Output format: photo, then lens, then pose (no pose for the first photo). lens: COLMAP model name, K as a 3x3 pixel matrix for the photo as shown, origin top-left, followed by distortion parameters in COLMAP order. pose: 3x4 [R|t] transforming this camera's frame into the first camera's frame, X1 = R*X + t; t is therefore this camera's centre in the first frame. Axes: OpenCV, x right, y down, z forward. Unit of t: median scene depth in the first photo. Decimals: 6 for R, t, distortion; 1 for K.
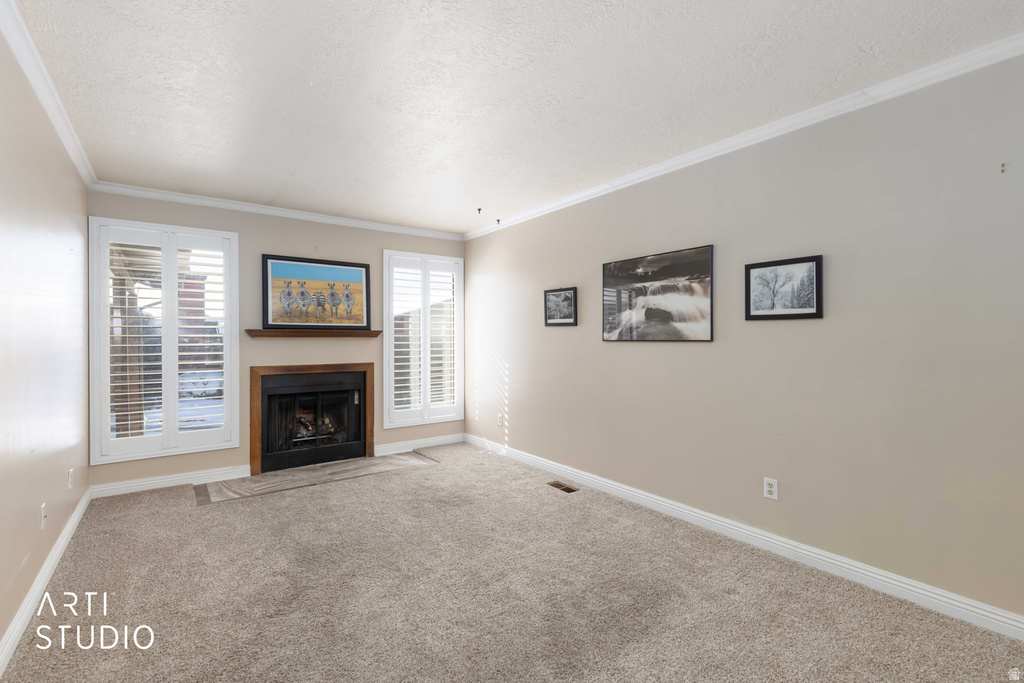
lens RADIAL K [[464.6, 0, 513.4], [0, 464.6, 336.1], [0, 0, 1]] dist [0.006171, 0.000148]
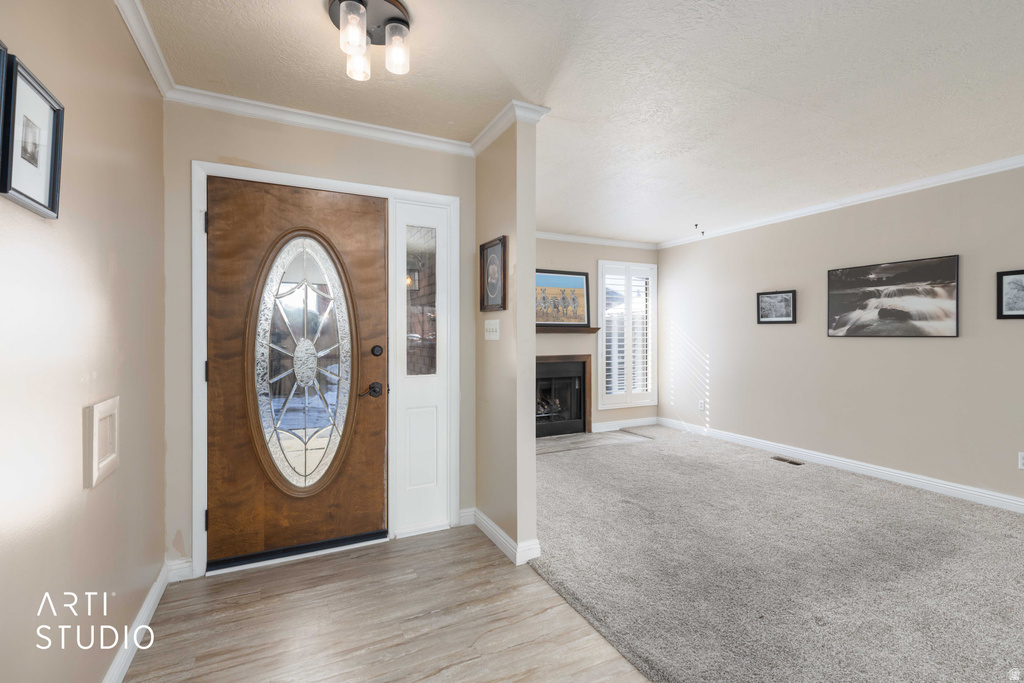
lens RADIAL K [[464.6, 0, 513.4], [0, 464.6, 336.1], [0, 0, 1]] dist [0.006171, 0.000148]
pose [[0.986095, 0.001850, -0.166170, -0.340537], [-0.000451, 0.999964, 0.008454, -0.000568], [0.166180, -0.008261, 0.986061, -0.245670]]
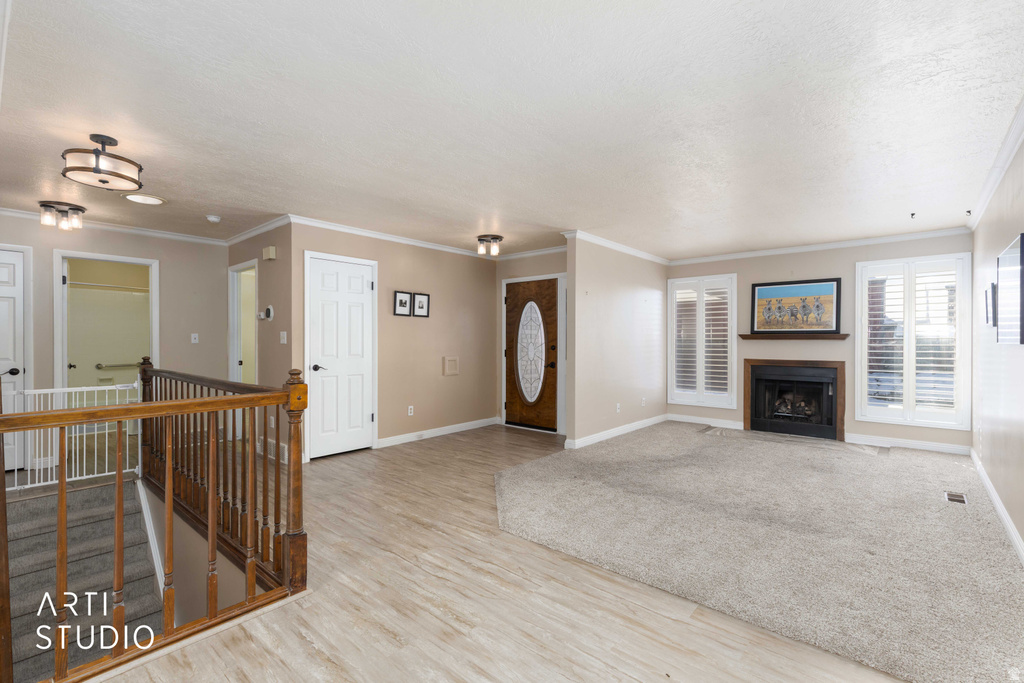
lens RADIAL K [[460.2, 0, 512.0], [0, 460.2, 341.5], [0, 0, 1]] dist [0.003237, 0.000445]
pose [[0.222889, 0.004207, -0.974835, 0.729981], [0.002688, 0.999984, 0.004930, -0.001040], [0.974840, -0.003719, 0.222874, -0.081263]]
